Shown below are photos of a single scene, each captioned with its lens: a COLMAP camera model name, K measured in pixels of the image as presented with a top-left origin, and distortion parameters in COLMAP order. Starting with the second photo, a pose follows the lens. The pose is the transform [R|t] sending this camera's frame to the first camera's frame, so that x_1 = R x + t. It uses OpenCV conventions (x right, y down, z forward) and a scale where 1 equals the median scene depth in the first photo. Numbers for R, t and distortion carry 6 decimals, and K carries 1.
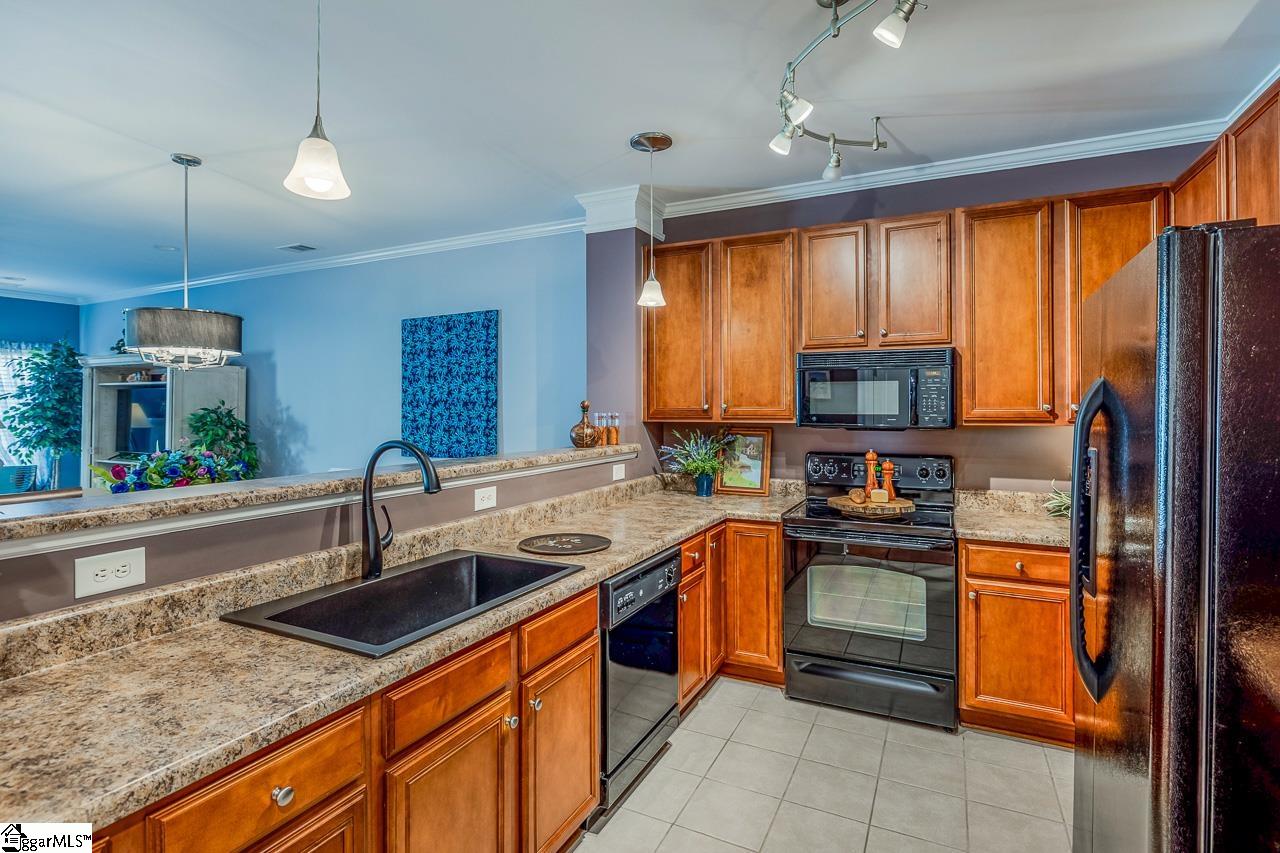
lens RADIAL K [[632.9, 0, 638.9], [0, 632.9, 398.7], [0, 0, 1]] dist [-0.000280, 0.004192]
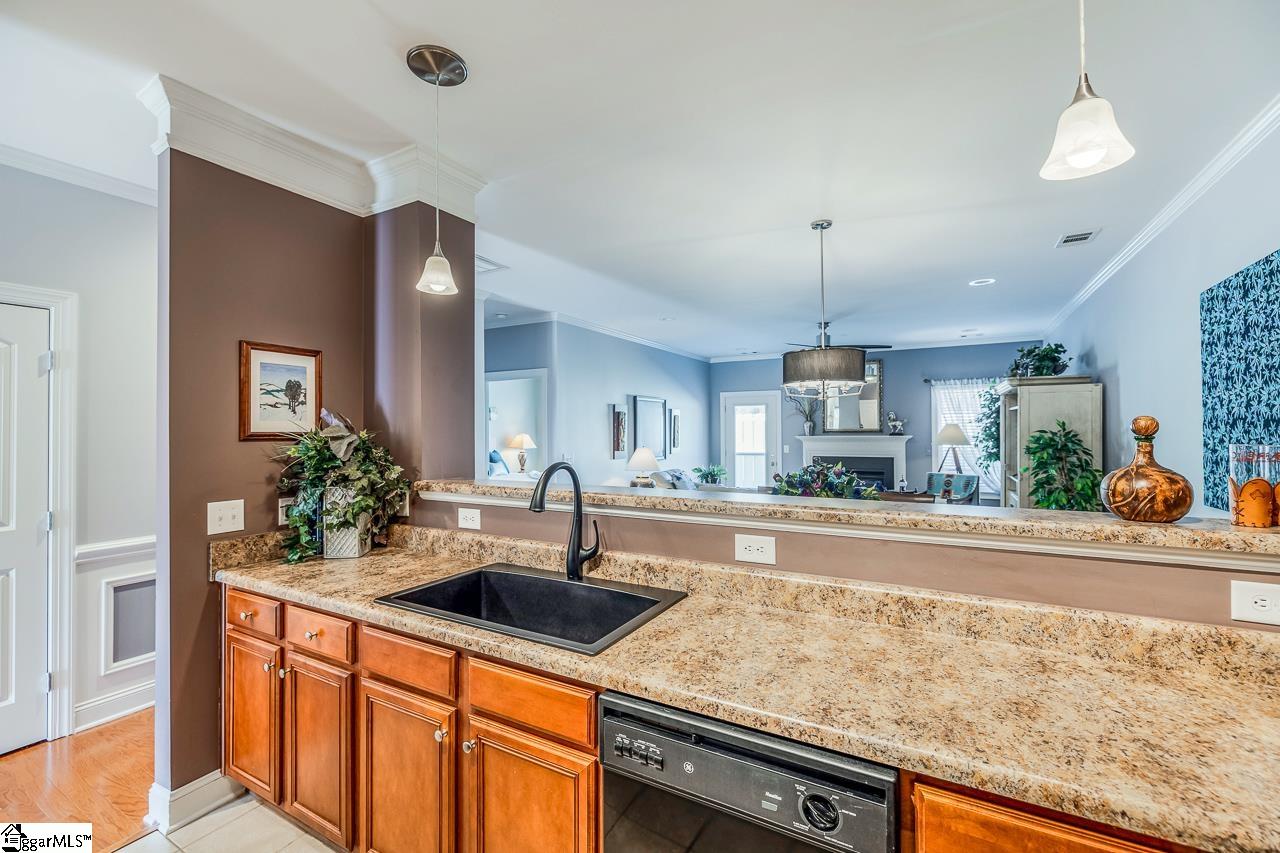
lens RADIAL K [[545.6, 0, 612.9], [0, 545.6, 427.1], [0, 0, 1]] dist [-0.005995, -0.000821]
pose [[-0.076144, -0.007860, -0.997066, 0.236155], [0.017698, 0.999801, -0.009233, 0.006094], [0.996940, -0.018349, -0.075990, 0.475113]]
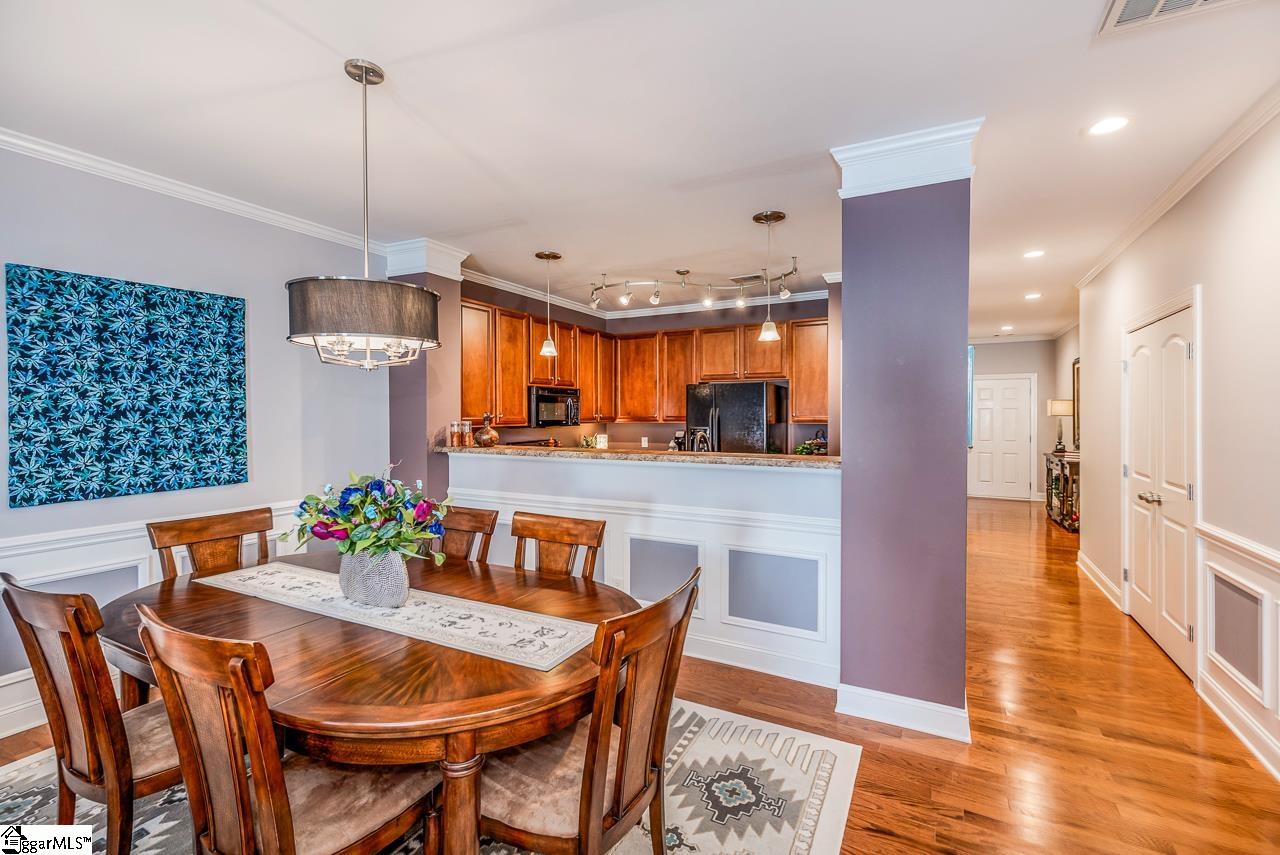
lens RADIAL K [[545.6, 0, 636.7], [0, 545.6, 417.3], [0, 0, 1]] dist [-0.005995, -0.000821]
pose [[0.033901, -0.009287, 0.999382, -0.892733], [-0.012724, 0.999872, 0.009723, -0.001215], [-0.999344, -0.013045, 0.033779, 0.463263]]
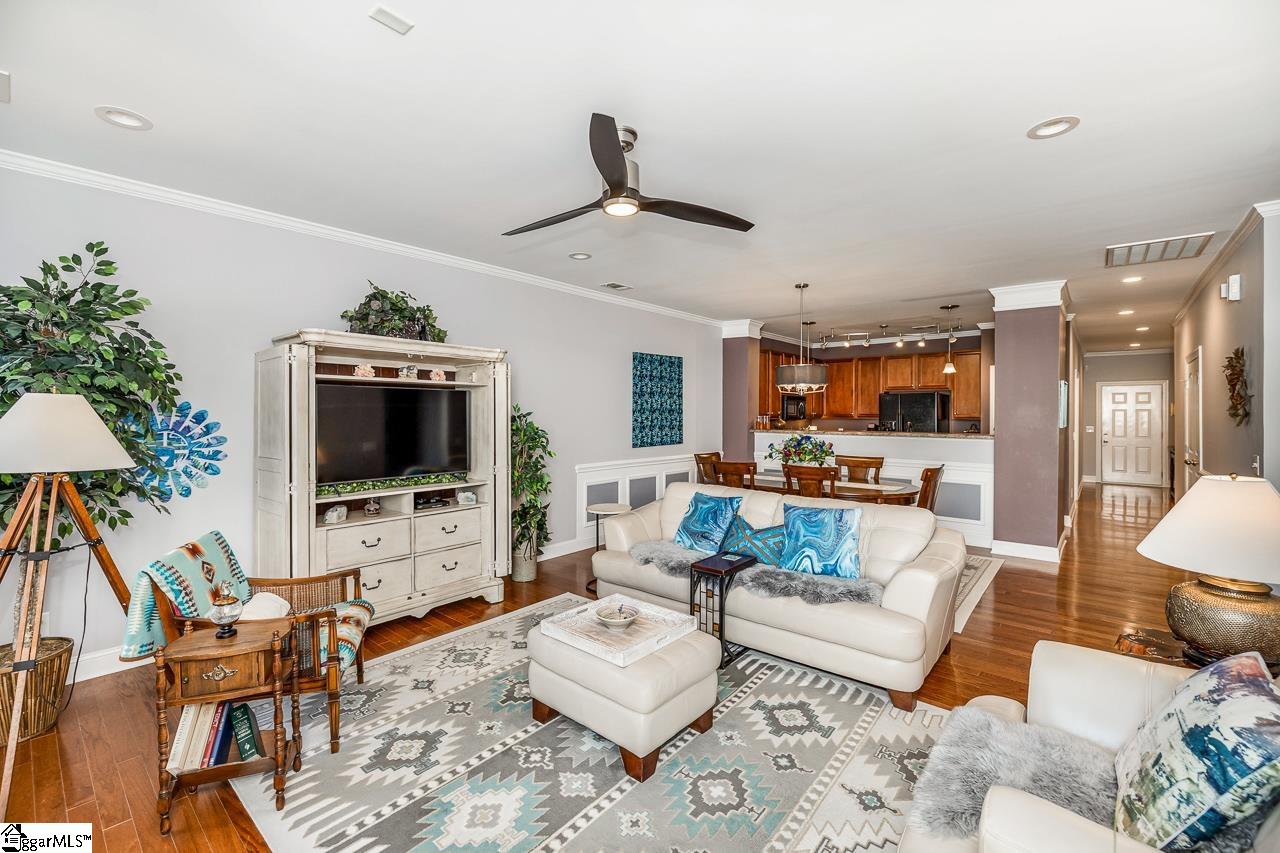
lens RADIAL K [[544.7, 0, 636.4], [0, 544.7, 418.7], [0, 0, 1]] dist [-0.000535, 0.000064]
pose [[0.236965, -0.012466, 0.971438, -1.676373], [-0.017122, 0.999709, 0.017005, 0.004359], [-0.971367, -0.020663, 0.236683, 0.754297]]
